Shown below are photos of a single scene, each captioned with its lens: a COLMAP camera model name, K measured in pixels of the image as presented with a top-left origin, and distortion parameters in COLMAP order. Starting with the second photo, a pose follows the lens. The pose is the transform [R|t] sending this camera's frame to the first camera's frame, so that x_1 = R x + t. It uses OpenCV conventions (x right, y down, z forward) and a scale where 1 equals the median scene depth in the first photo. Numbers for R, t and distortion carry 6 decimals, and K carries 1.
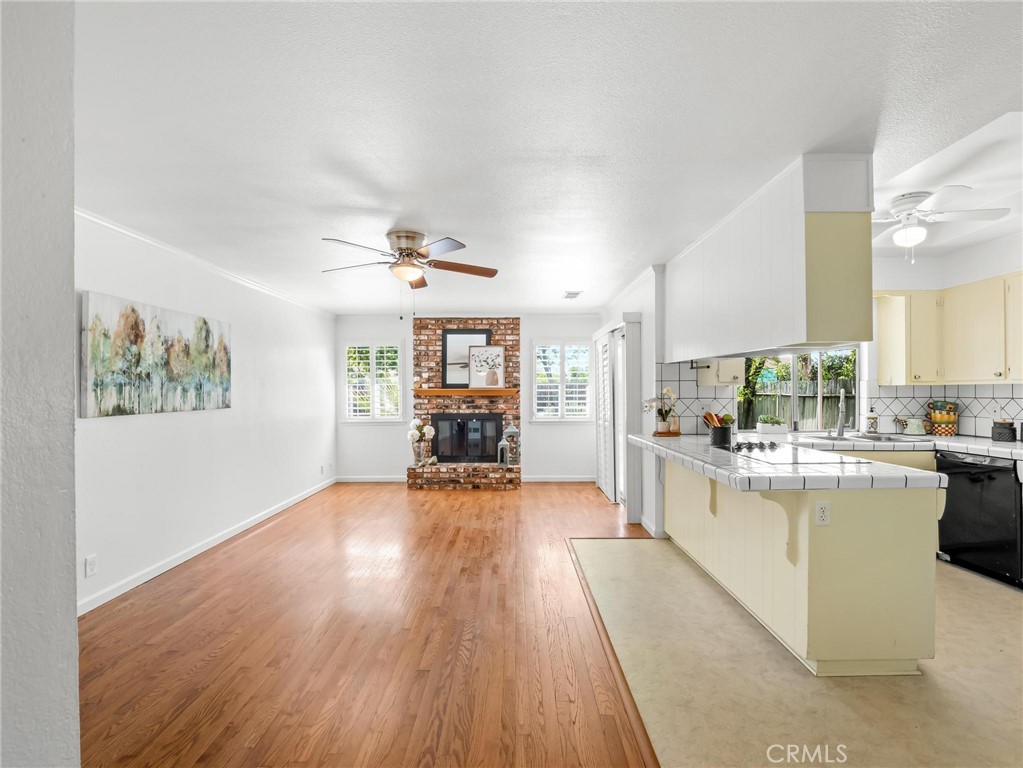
lens RADIAL K [[493.9, 0, 507.9], [0, 493.9, 388.5], [0, 0, 1]] dist [-0.017957, -0.000813]
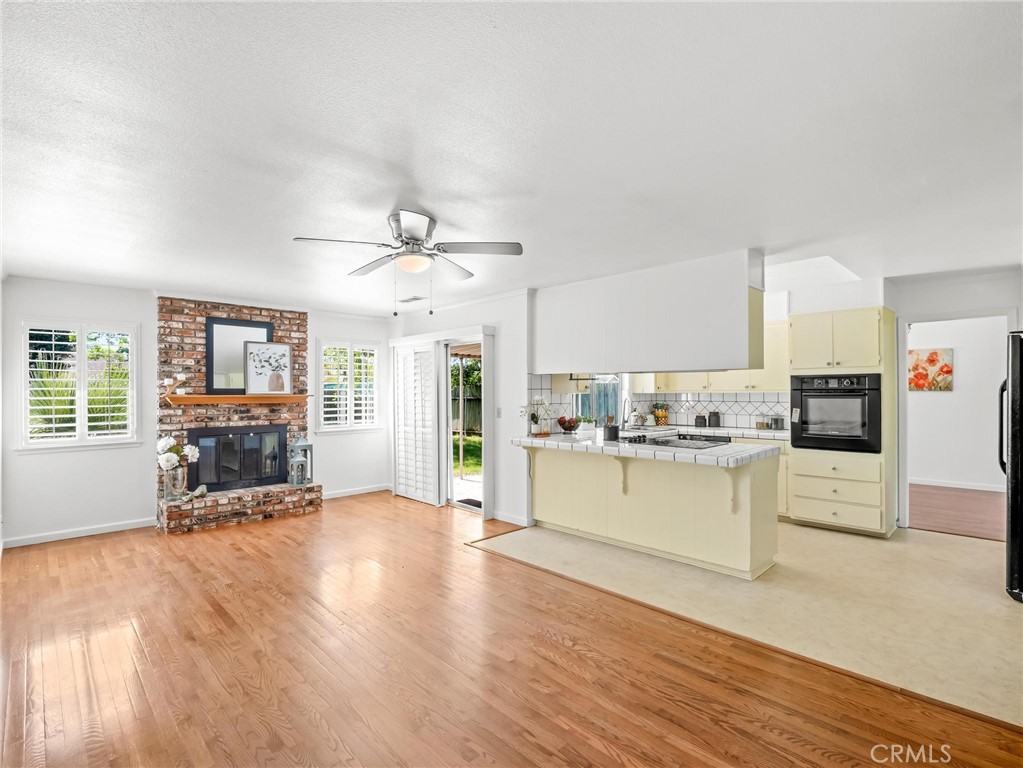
lens RADIAL K [[496.4, 0, 511.3], [0, 496.4, 387.4], [0, 0, 1]] dist [-0.015784, -0.000223]
pose [[0.706539, 0.007538, 0.707634, -0.553861], [-0.002505, 0.999964, -0.008152, -0.010423], [-0.707670, 0.003987, 0.706532, 0.221126]]
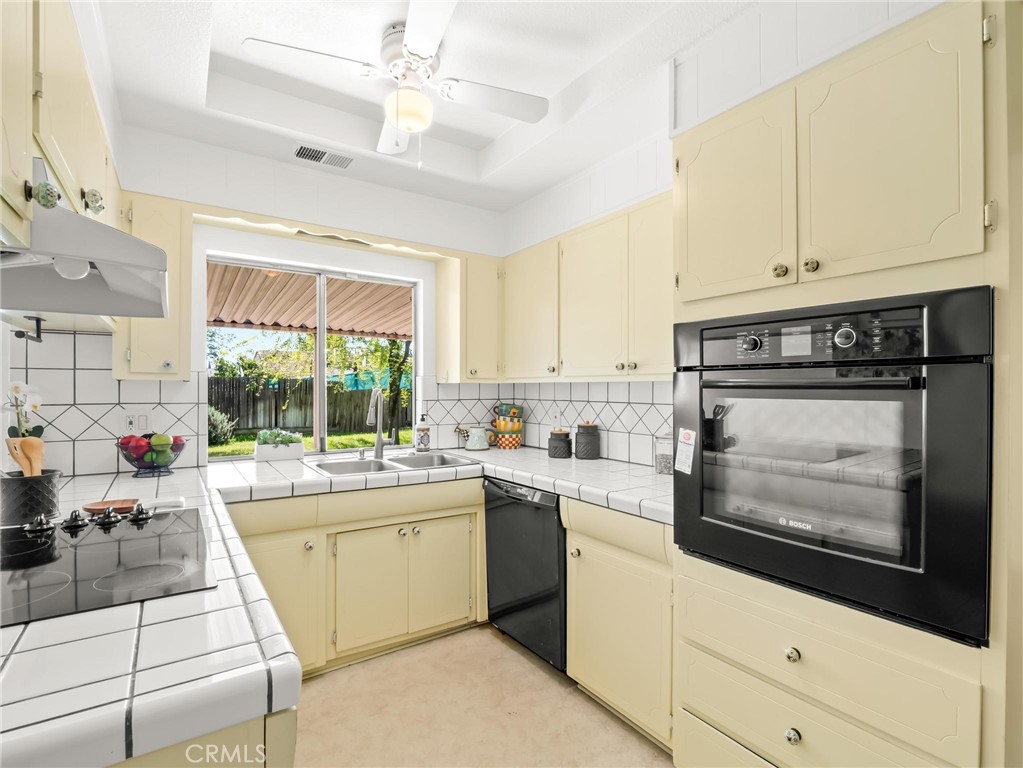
lens RADIAL K [[493.9, 0, 507.9], [0, 493.9, 388.5], [0, 0, 1]] dist [-0.017957, -0.000813]
pose [[0.820960, 0.004893, 0.570965, 0.439464], [-0.008569, 0.999956, 0.003751, -0.001920], [-0.570921, -0.007972, 0.820966, 0.349481]]
